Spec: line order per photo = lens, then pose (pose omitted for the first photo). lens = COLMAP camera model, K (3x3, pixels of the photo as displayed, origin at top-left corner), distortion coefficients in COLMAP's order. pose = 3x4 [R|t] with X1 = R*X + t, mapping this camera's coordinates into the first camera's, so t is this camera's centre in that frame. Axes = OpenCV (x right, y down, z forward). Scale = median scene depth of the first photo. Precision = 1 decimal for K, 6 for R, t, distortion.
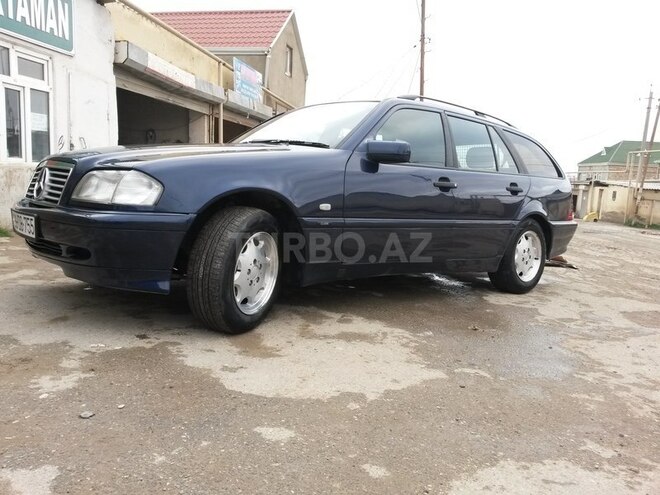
lens RADIAL K [[522.5, 0, 327.3], [0, 522.5, 243.7], [0, 0, 1]] dist [0.069740, -0.094395]
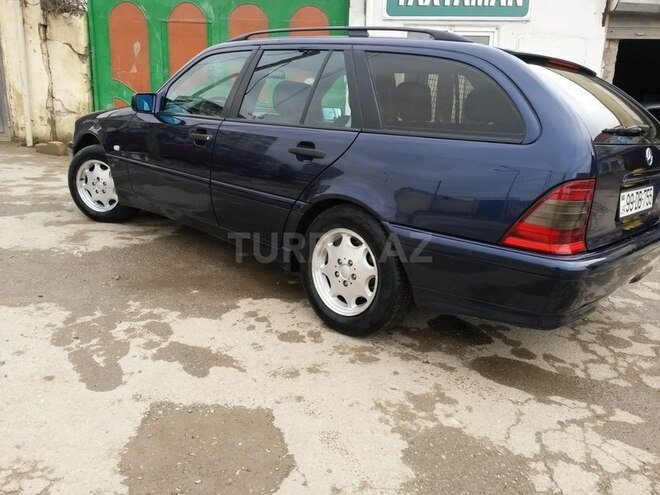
lens RADIAL K [[522.5, 0, 327.3], [0, 522.5, 243.7], [0, 0, 1]] dist [0.069740, -0.094395]
pose [[0.103254, 0.206565, -0.972970, 1.285420], [-0.158663, 0.969093, 0.188904, -0.156226], [0.981919, 0.134869, 0.132837, 1.243858]]
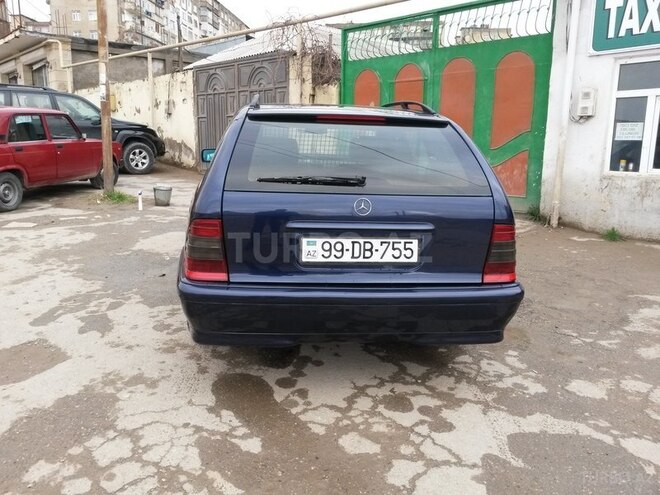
lens RADIAL K [[522.5, 0, 327.3], [0, 522.5, 243.7], [0, 0, 1]] dist [0.069740, -0.094395]
pose [[-0.548743, 0.103848, -0.829516, 1.224418], [-0.143942, 0.965699, 0.216117, -0.304711], [0.823506, 0.237995, -0.514973, 2.102159]]
